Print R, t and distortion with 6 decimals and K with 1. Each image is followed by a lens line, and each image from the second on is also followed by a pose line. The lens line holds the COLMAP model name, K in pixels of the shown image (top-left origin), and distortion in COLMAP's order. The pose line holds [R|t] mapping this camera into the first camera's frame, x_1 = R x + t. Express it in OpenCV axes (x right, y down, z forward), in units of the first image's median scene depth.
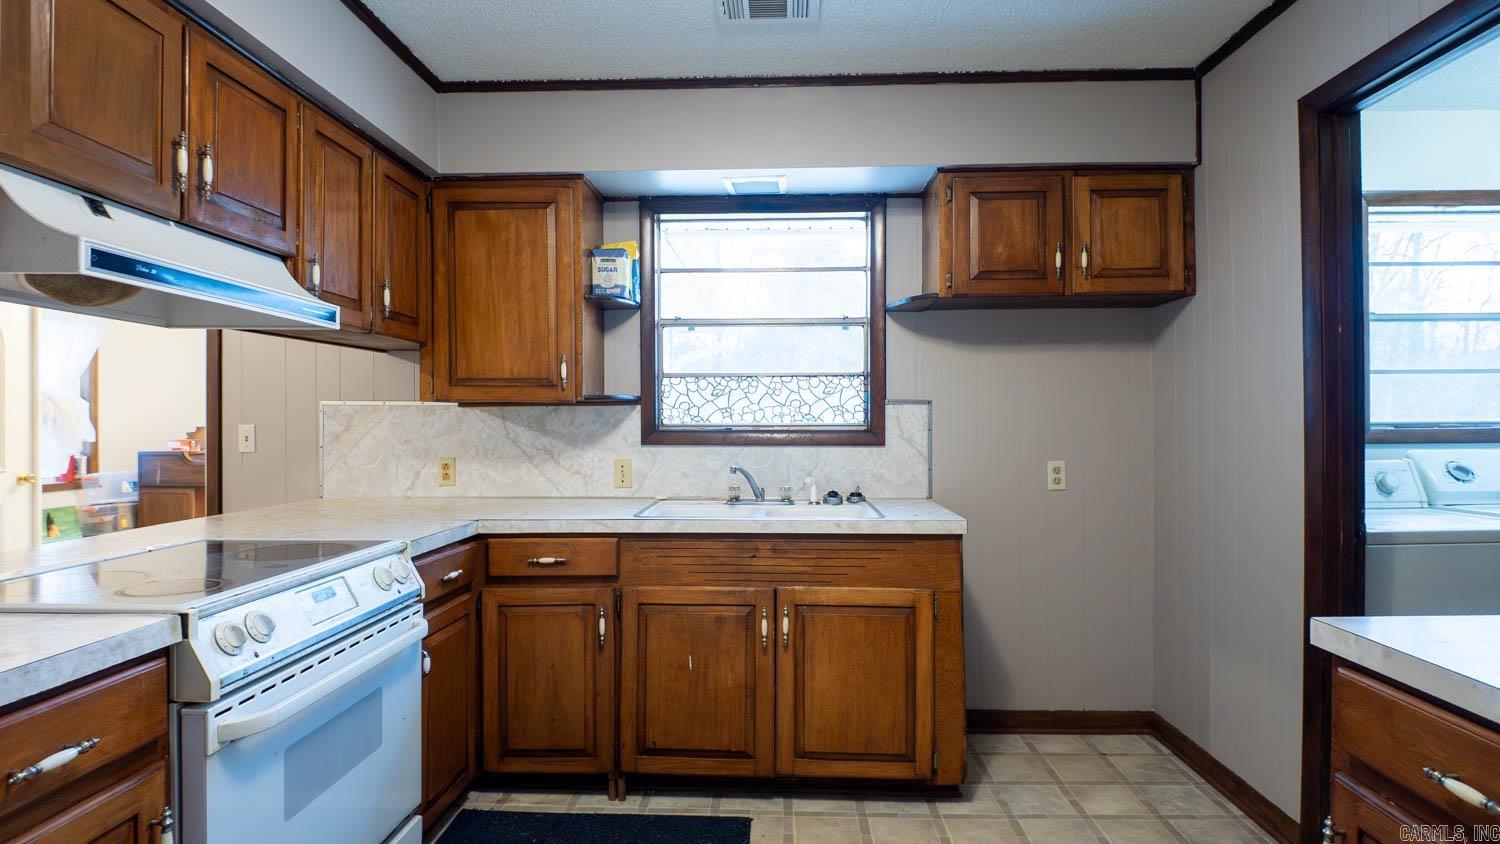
lens RADIAL K [[762.4, 0, 752.8], [0, 762.4, 426.4], [0, 0, 1]] dist [0.017311, -0.024785]
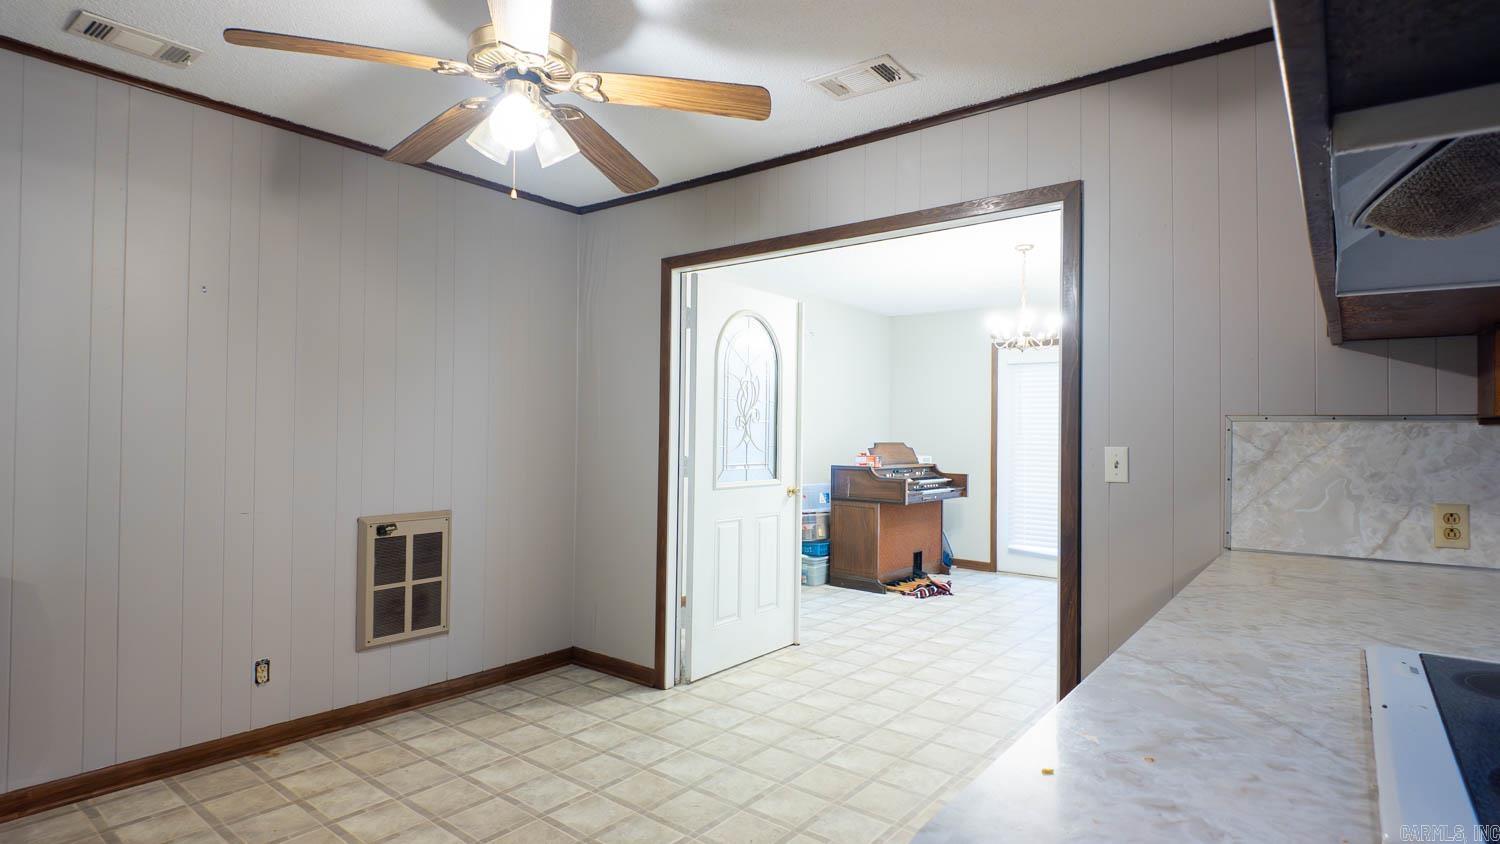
lens RADIAL K [[762.4, 0, 752.8], [0, 762.4, 426.4], [0, 0, 1]] dist [0.017311, -0.024785]
pose [[0.807380, 0.001937, -0.590029, -0.497858], [-0.013823, 0.999782, -0.015632, -0.005907], [0.589870, 0.020777, 0.807231, 0.140844]]
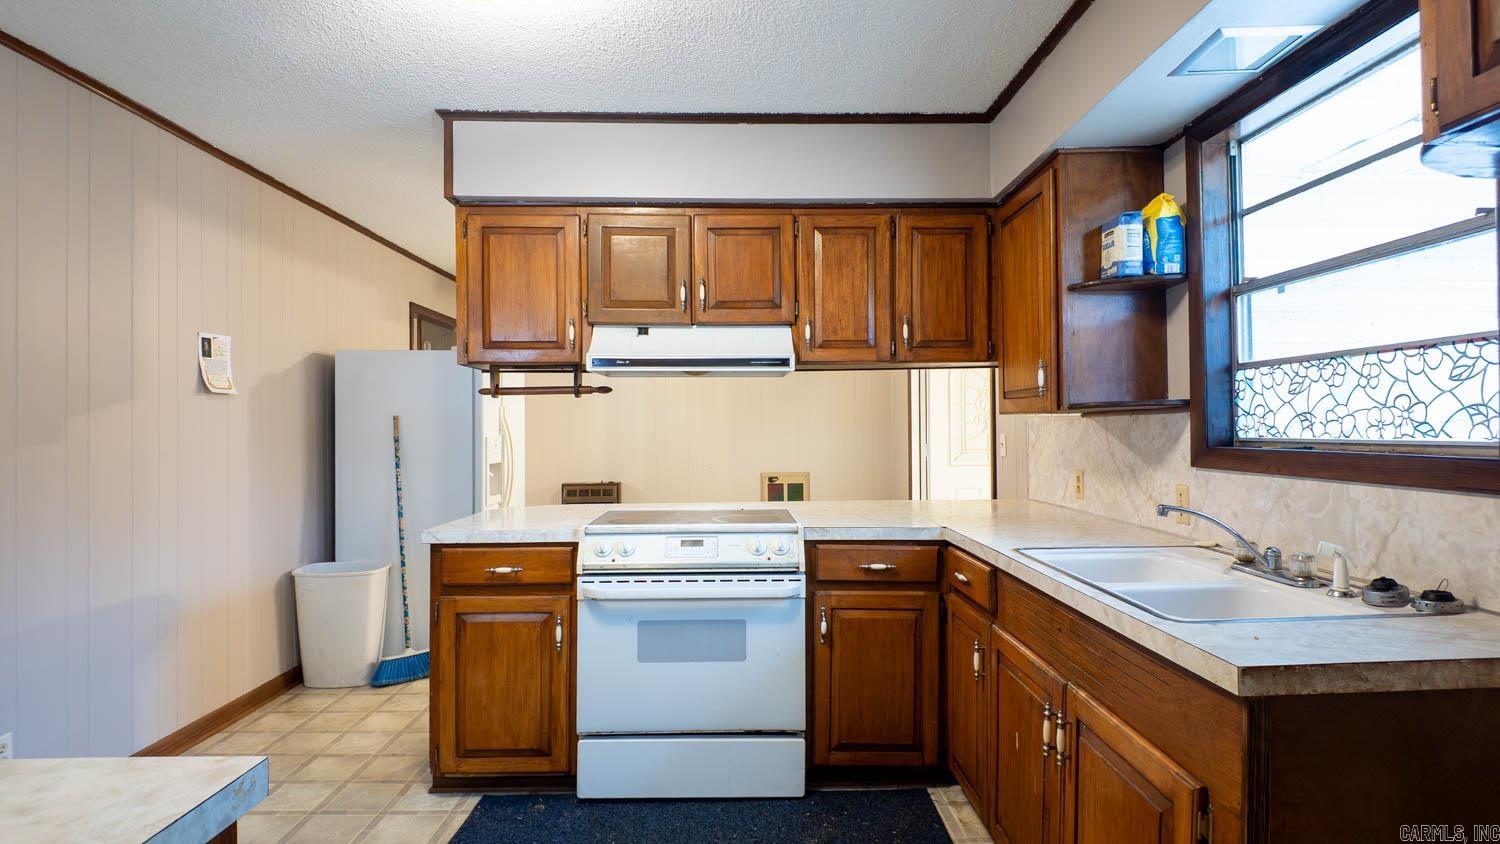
lens RADIAL K [[762.4, 0, 752.8], [0, 762.4, 426.4], [0, 0, 1]] dist [0.017311, -0.024785]
pose [[0.062203, -0.001542, -0.998062, 0.540389], [0.001397, 0.999998, -0.001458, -0.013296], [0.998063, -0.001304, 0.062205, 0.526295]]
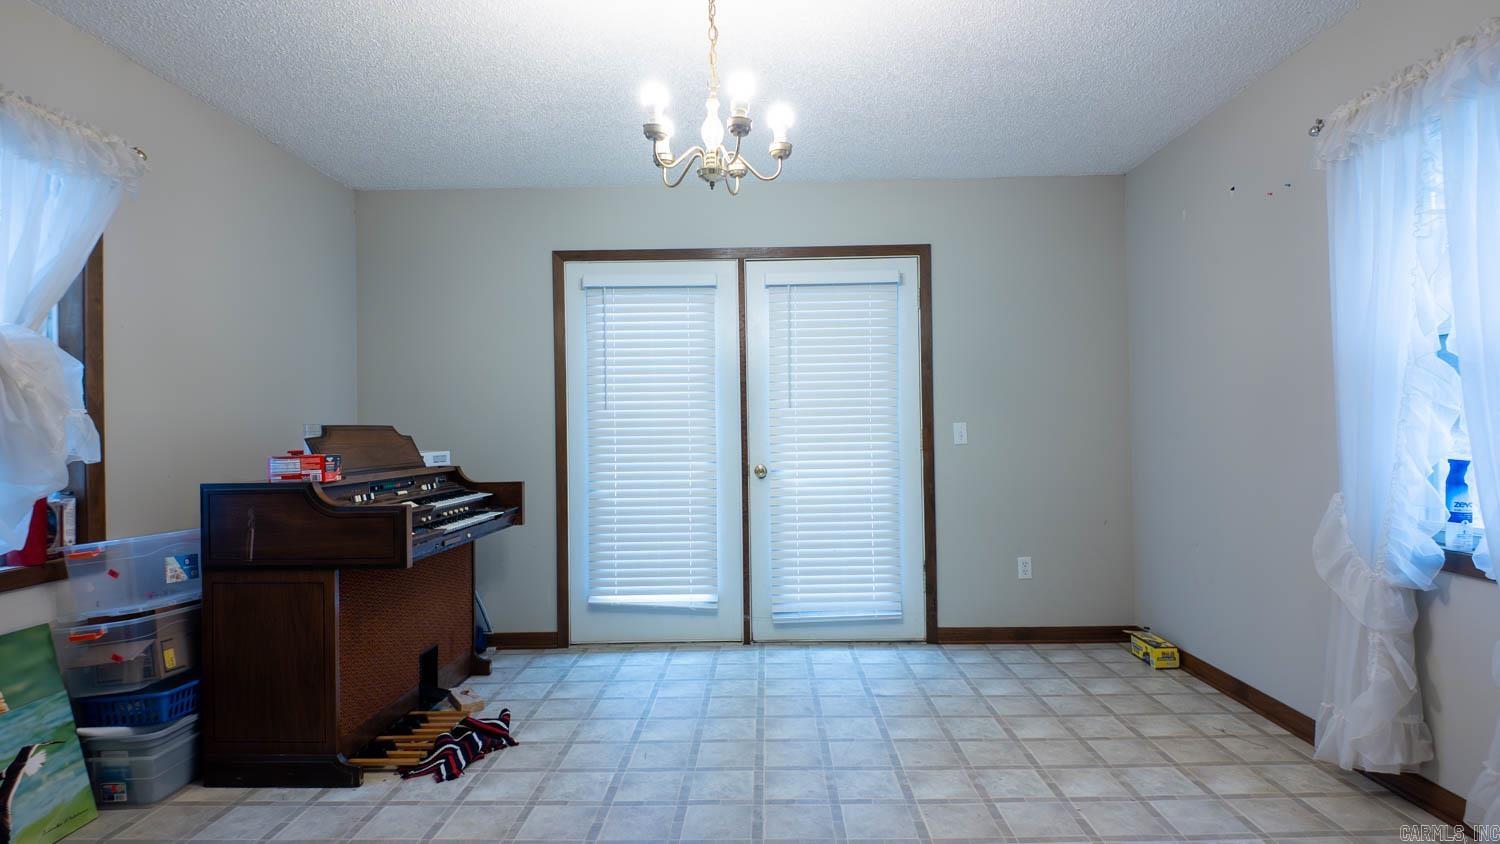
lens RADIAL K [[675.8, 0, 711.8], [0, 675.8, 421.2], [0, 0, 1]] dist [0.001199, -0.015839]
pose [[0.999167, -0.016921, 0.037122, -1.000150], [0.017669, 0.999646, -0.019902, 0.019628], [-0.036772, 0.020541, 0.999113, 1.149375]]
